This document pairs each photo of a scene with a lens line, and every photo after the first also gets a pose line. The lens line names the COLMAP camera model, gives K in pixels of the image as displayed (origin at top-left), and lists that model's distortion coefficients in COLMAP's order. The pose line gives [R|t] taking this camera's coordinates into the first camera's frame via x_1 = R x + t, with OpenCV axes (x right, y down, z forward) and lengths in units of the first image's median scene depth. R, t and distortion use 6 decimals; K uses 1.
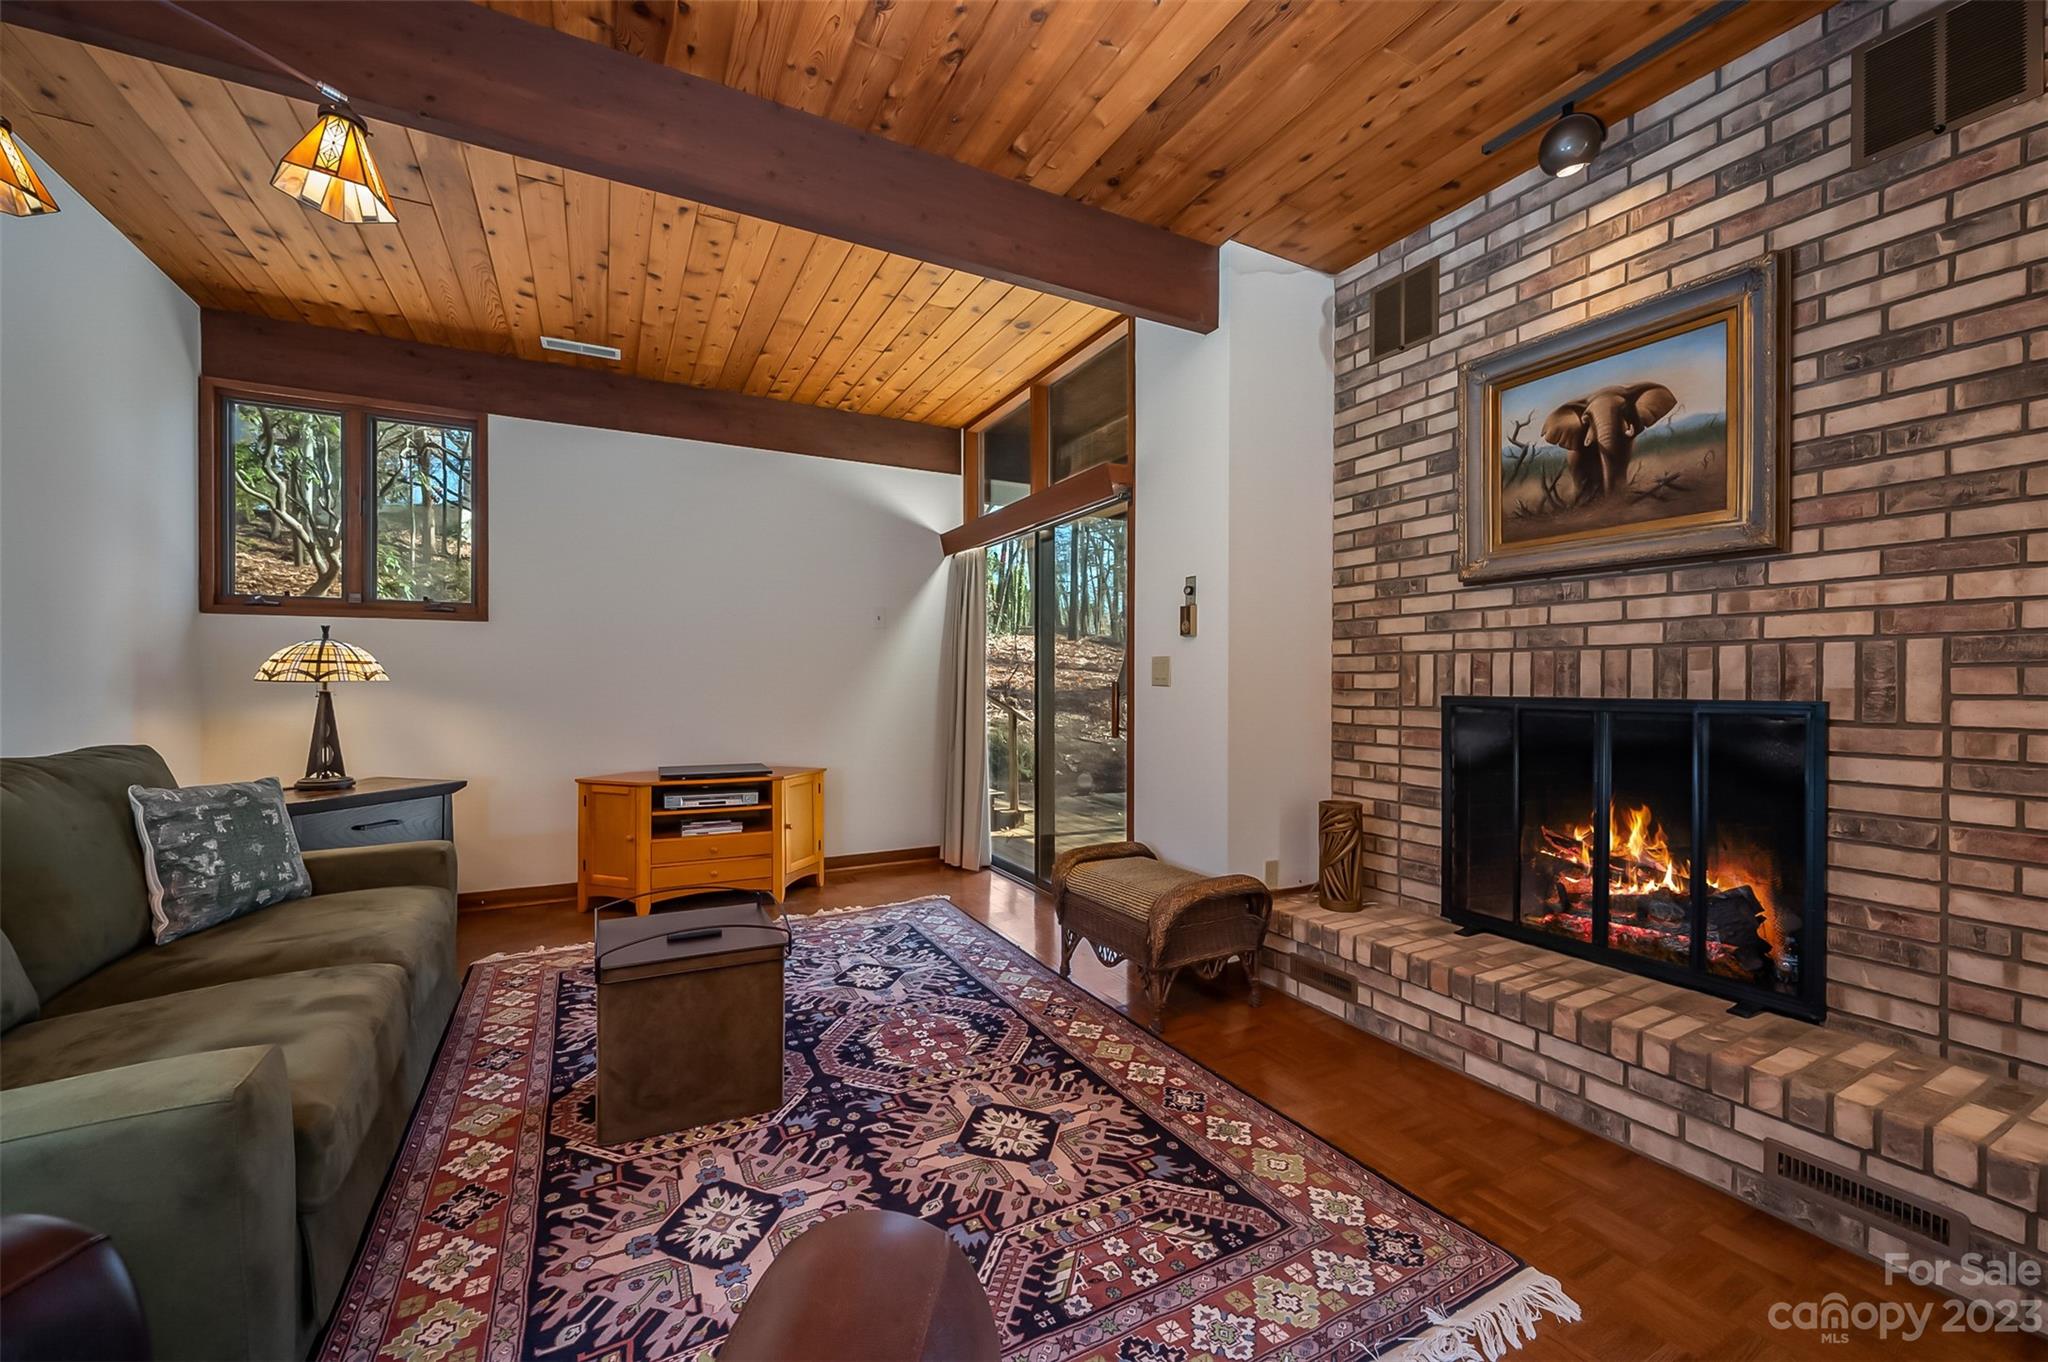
lens RADIAL K [[805.2, 0, 1028.4], [0, 805.2, 681.8], [0, 0, 1]] dist [-0.003819, 0.000077]
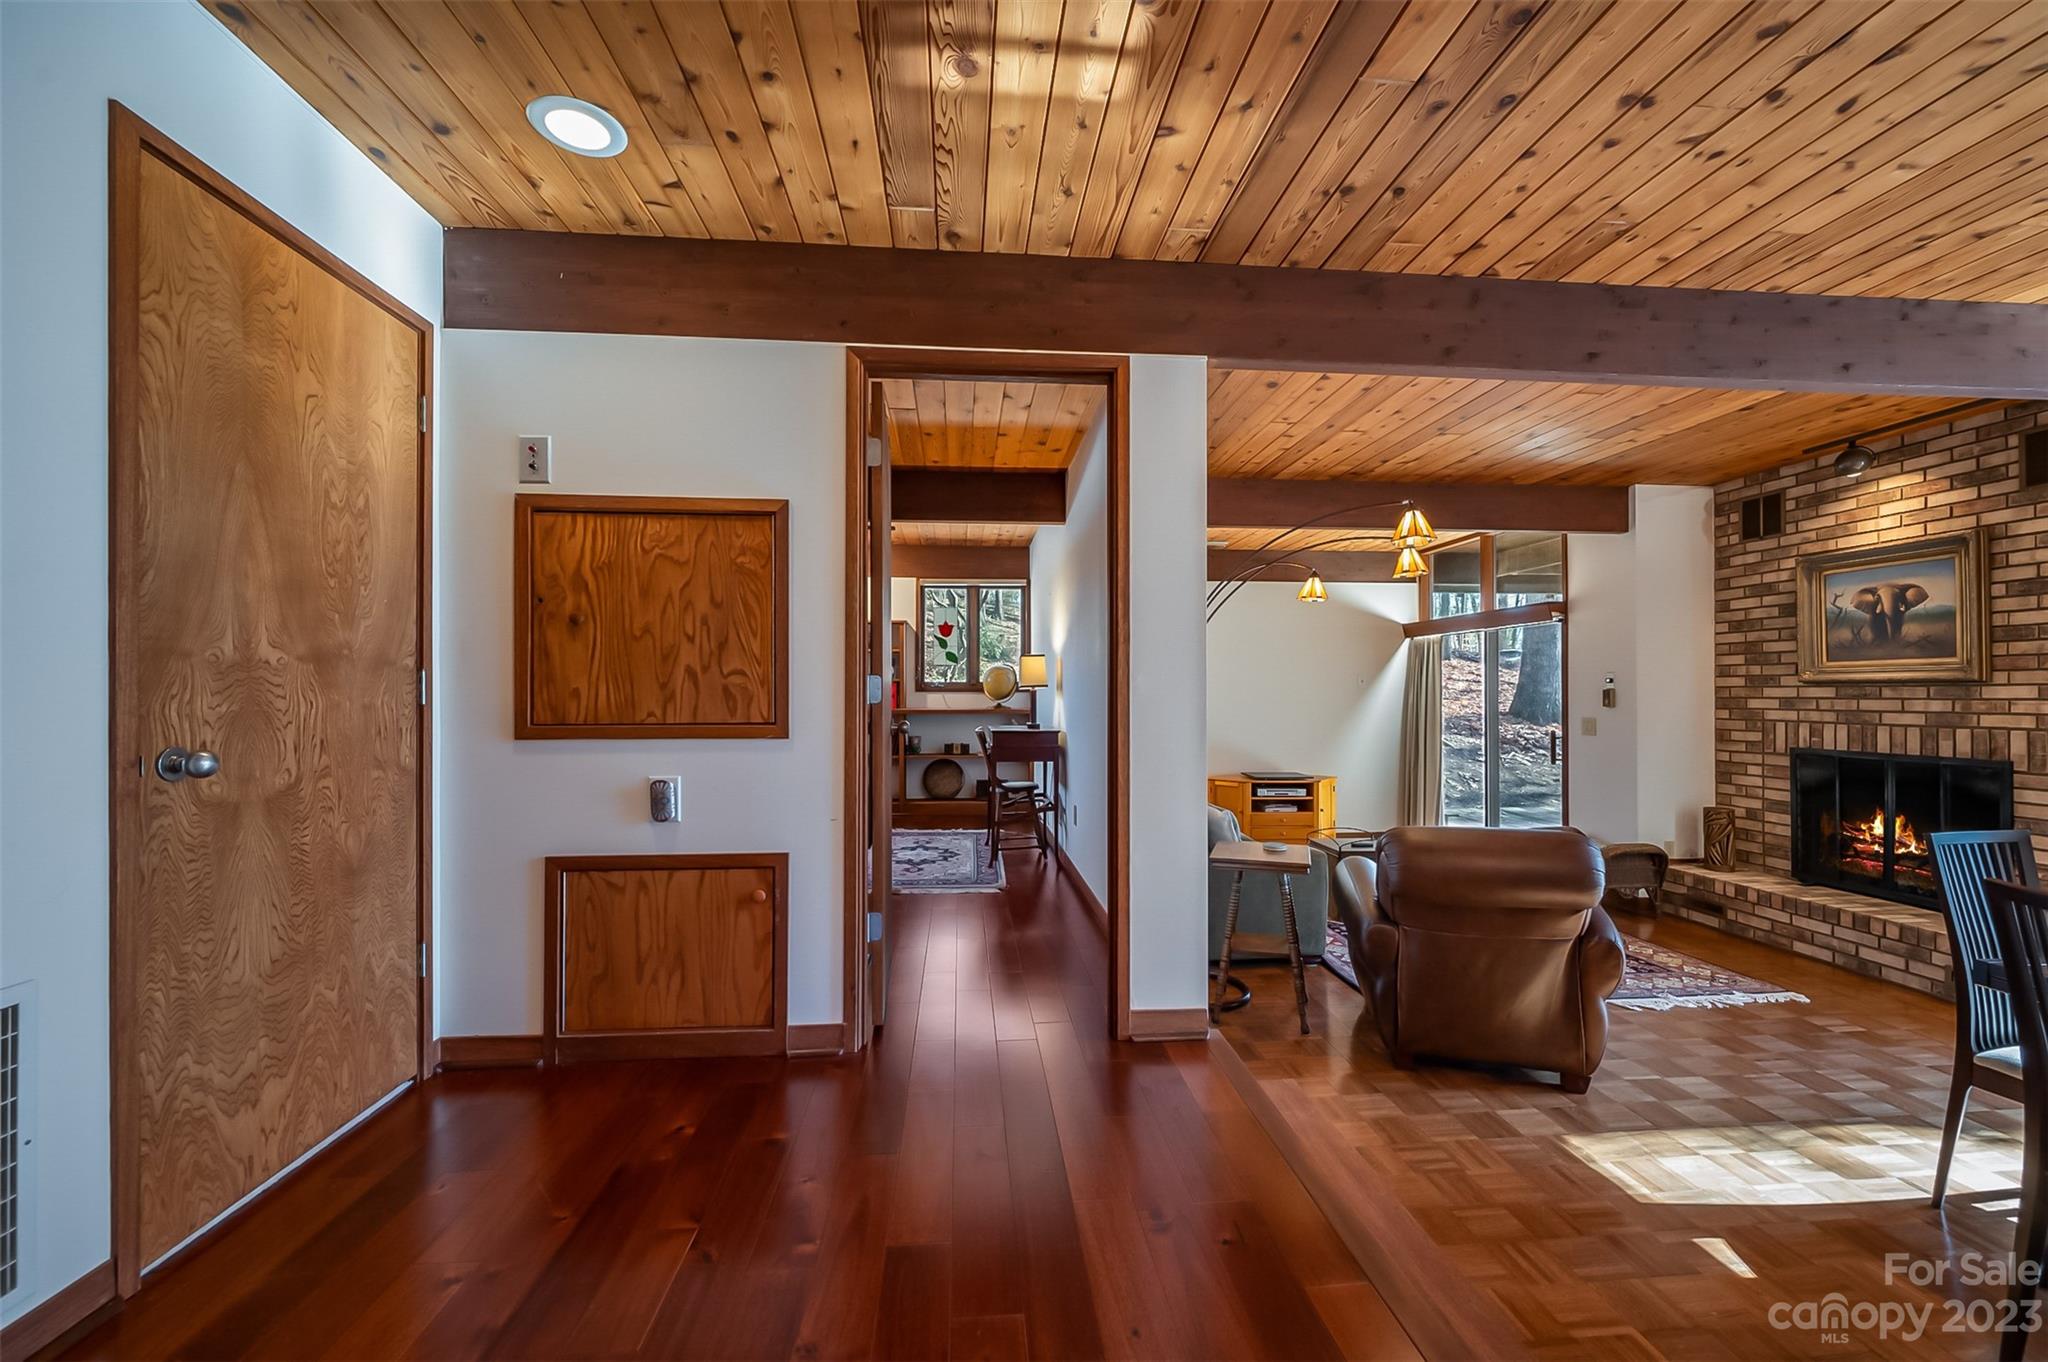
lens RADIAL K [[805.2, 0, 1022.2], [0, 805.2, 684.8], [0, 0, 1]] dist [-0.003819, 0.000077]
pose [[0.919020, -0.007218, -0.394145, -0.351664], [0.003442, 0.999941, -0.010285, -0.117315], [0.394196, 0.008095, 0.918991, -1.368502]]
